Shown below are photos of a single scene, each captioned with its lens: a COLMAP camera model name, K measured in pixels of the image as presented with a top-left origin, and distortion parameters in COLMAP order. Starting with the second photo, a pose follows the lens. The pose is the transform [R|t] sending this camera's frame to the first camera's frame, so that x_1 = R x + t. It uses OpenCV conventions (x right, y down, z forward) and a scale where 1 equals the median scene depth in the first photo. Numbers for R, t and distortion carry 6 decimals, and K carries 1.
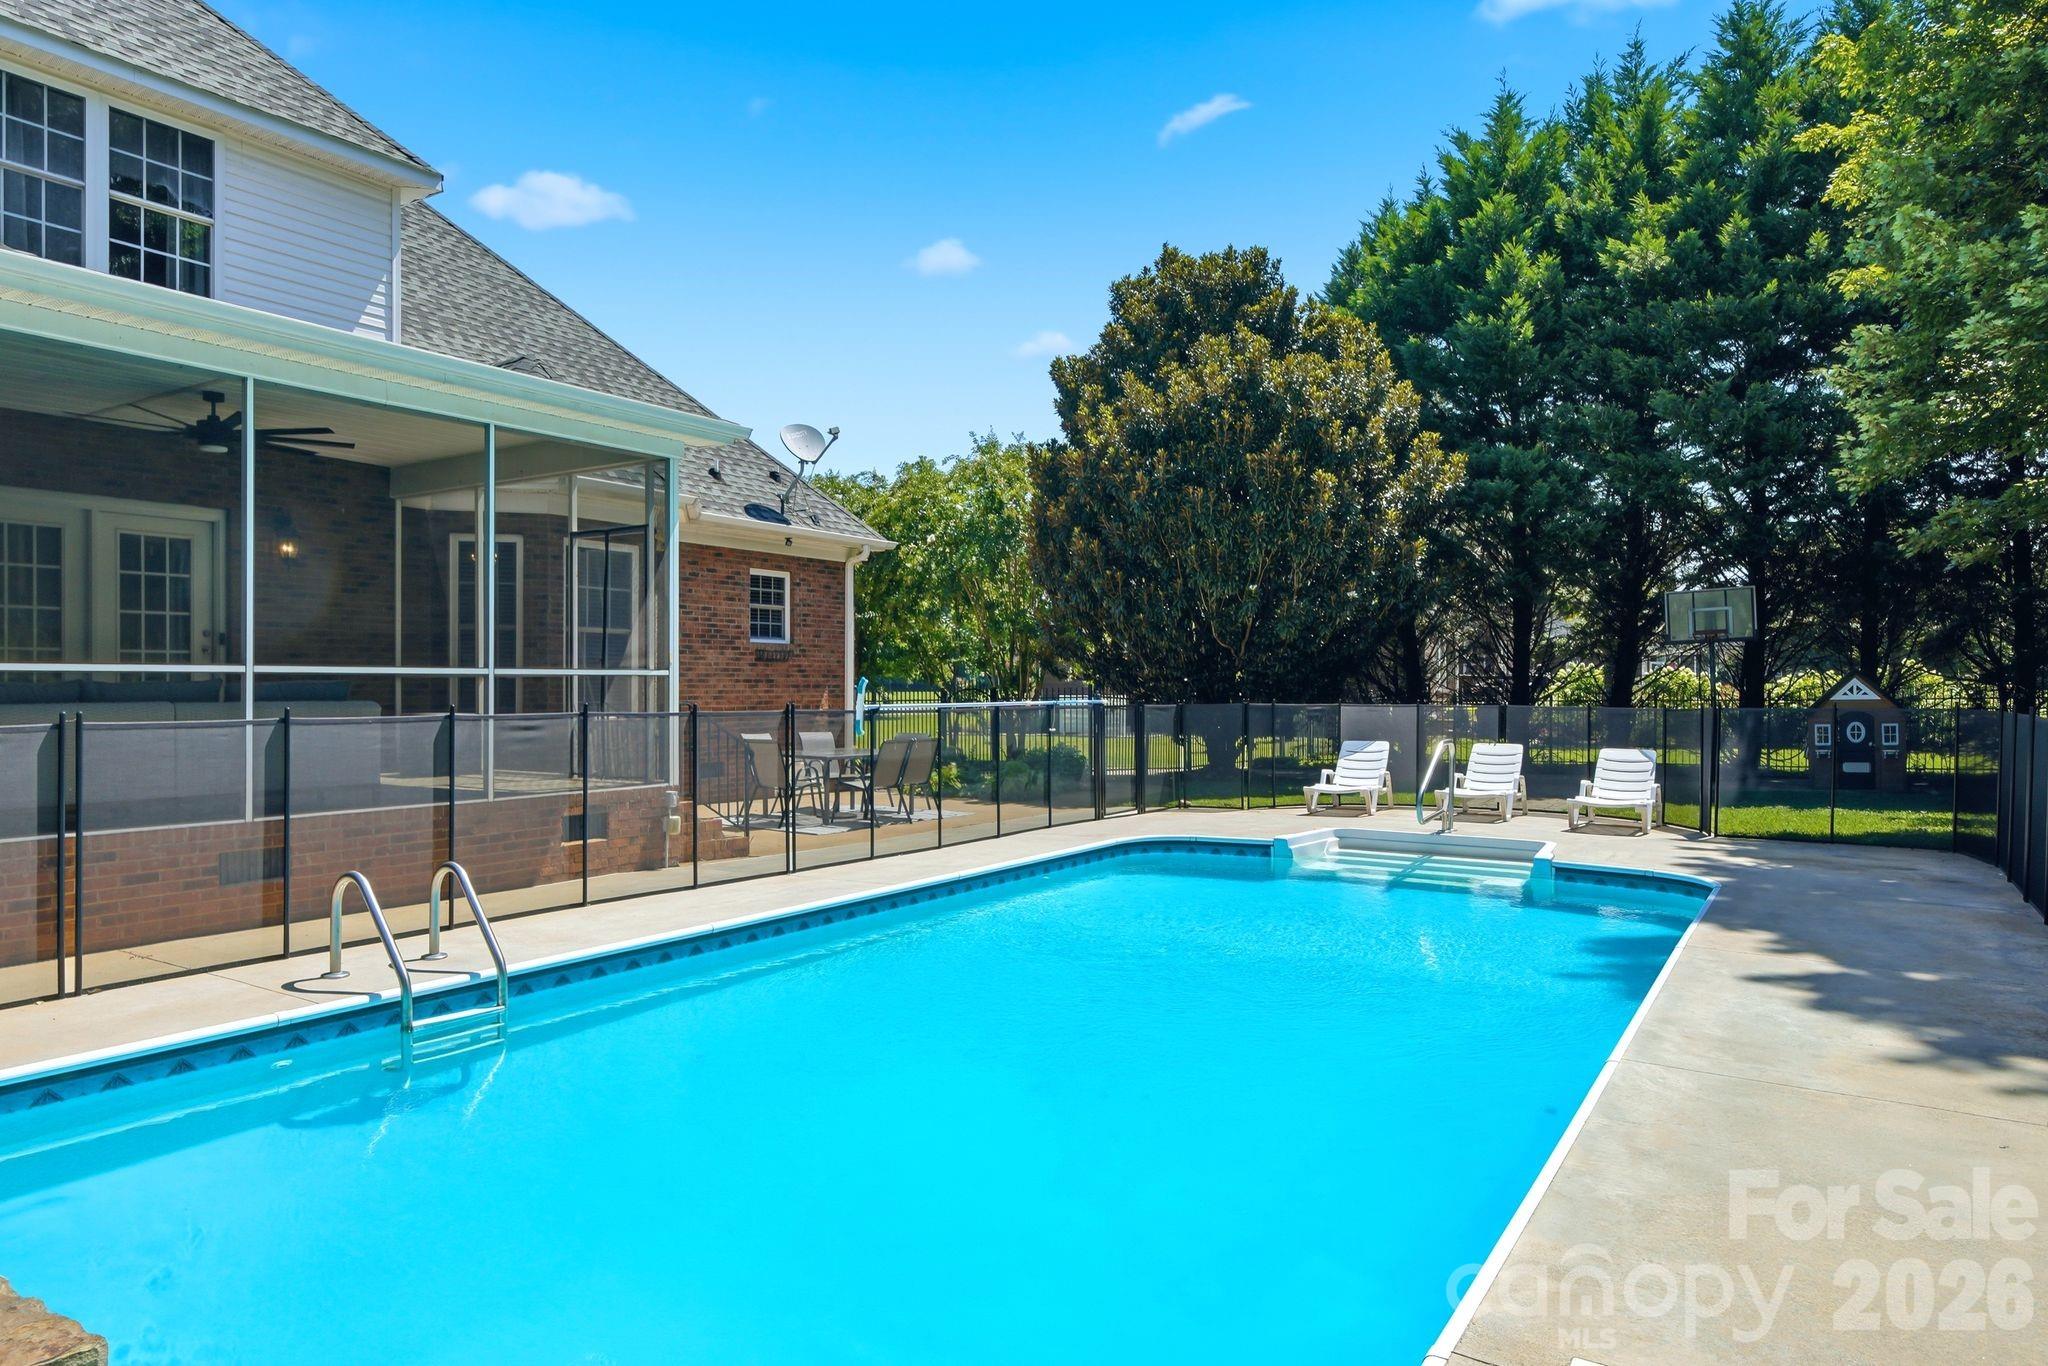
lens RADIAL K [[1248.3, 0, 1009.1], [0, 1248.3, 697.6], [0, 0, 1]] dist [0.013907, -0.003179]
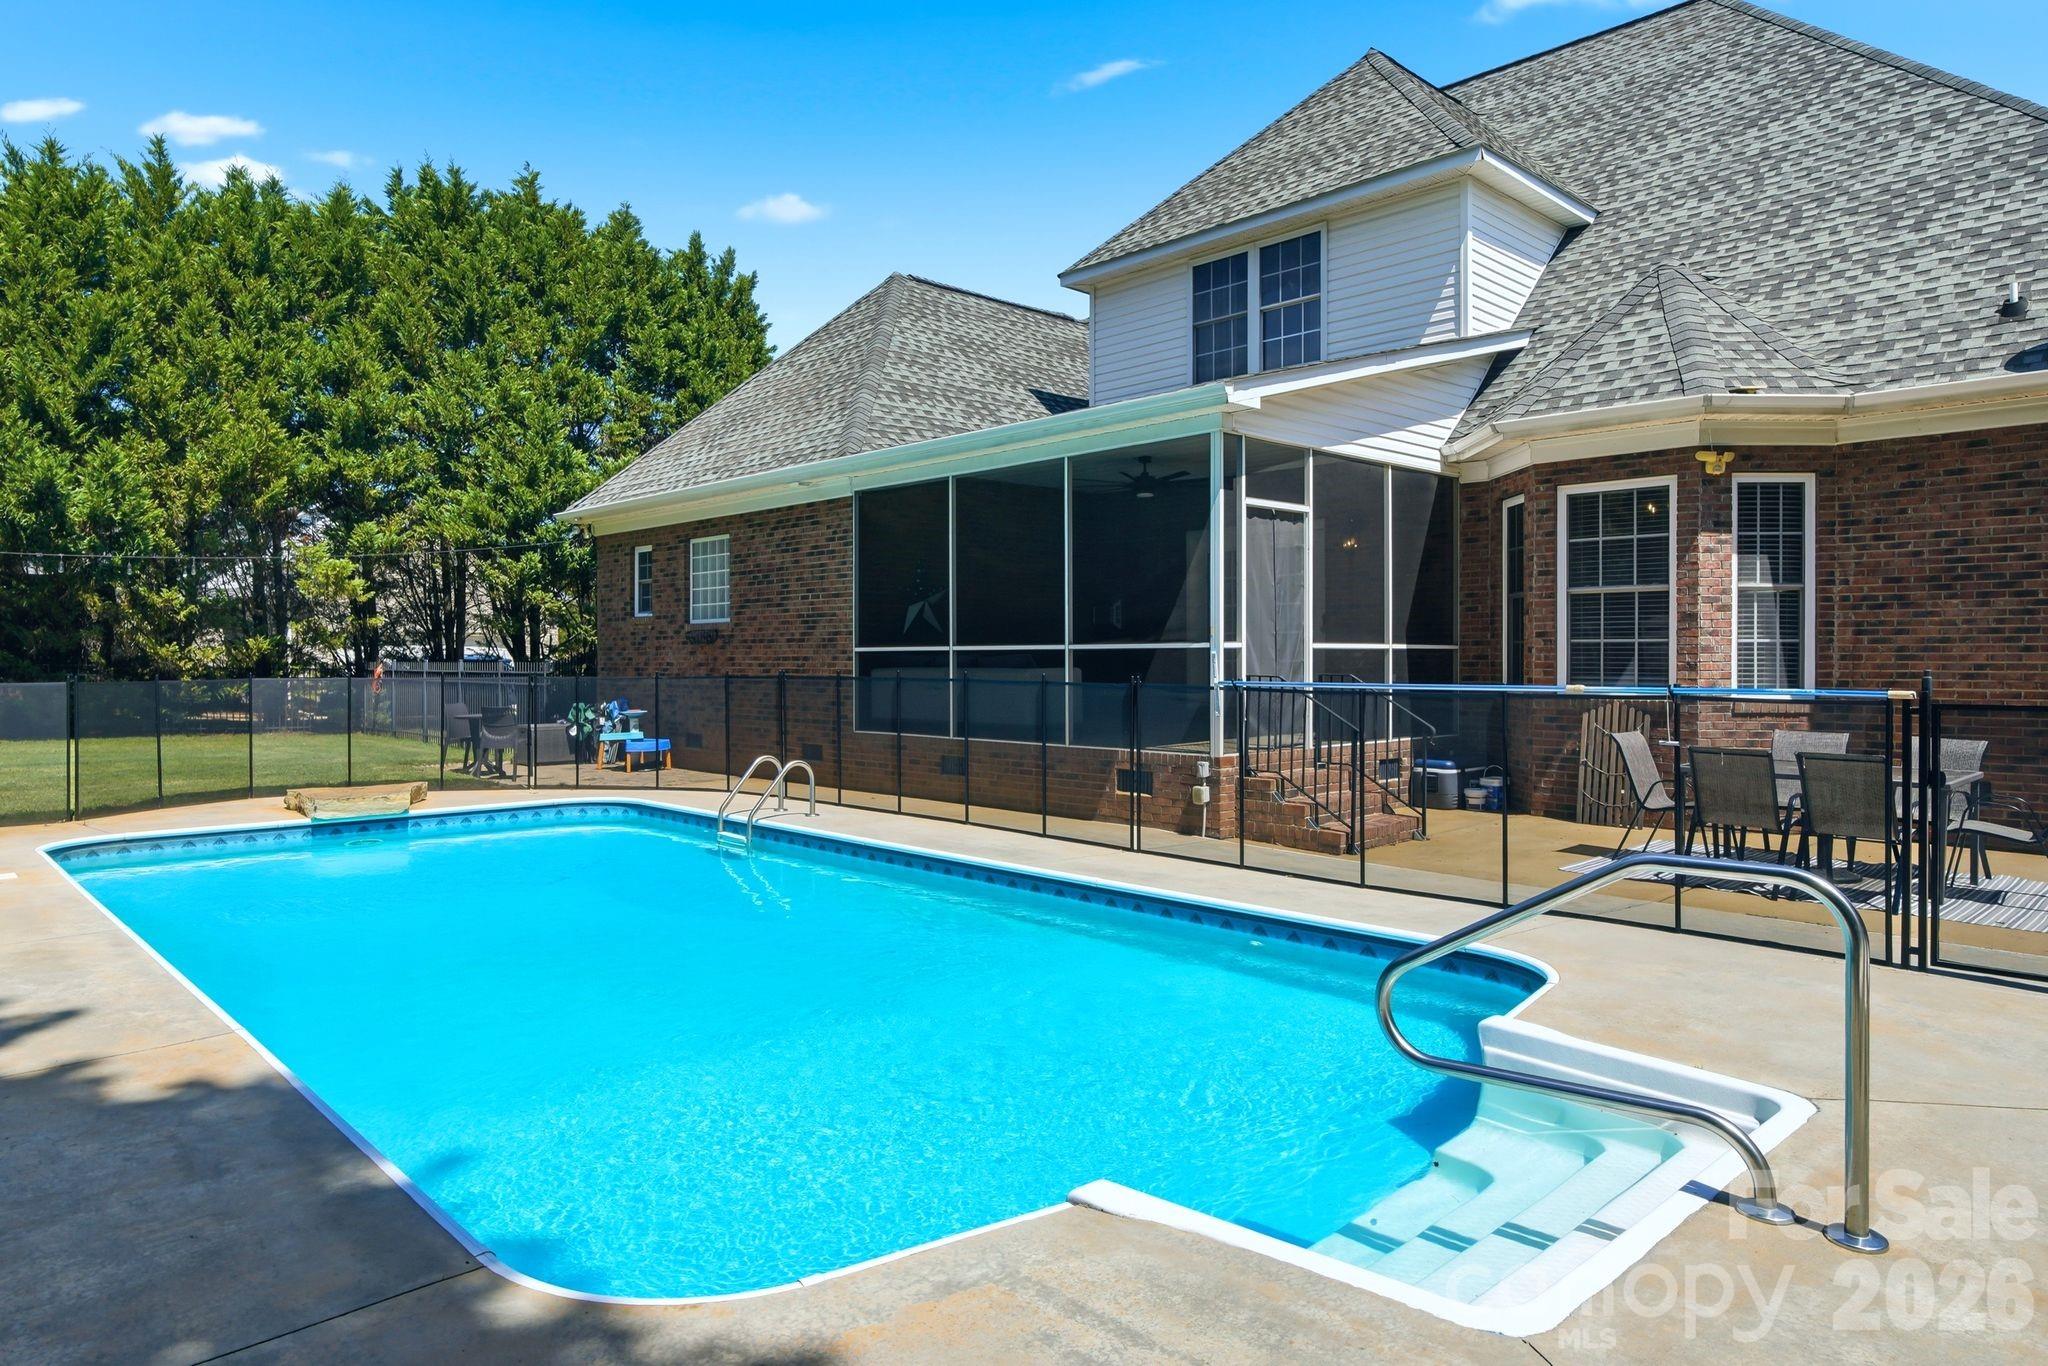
lens RADIAL K [[1248.3, 0, 1008.7], [0, 1248.3, 685.7], [0, 0, 1]] dist [0.013907, -0.003179]
pose [[-0.222078, 0.024388, -0.974724, 0.241412], [-0.007994, 0.999608, 0.026831, -0.004272], [0.974996, 0.013751, -0.221796, 0.343902]]
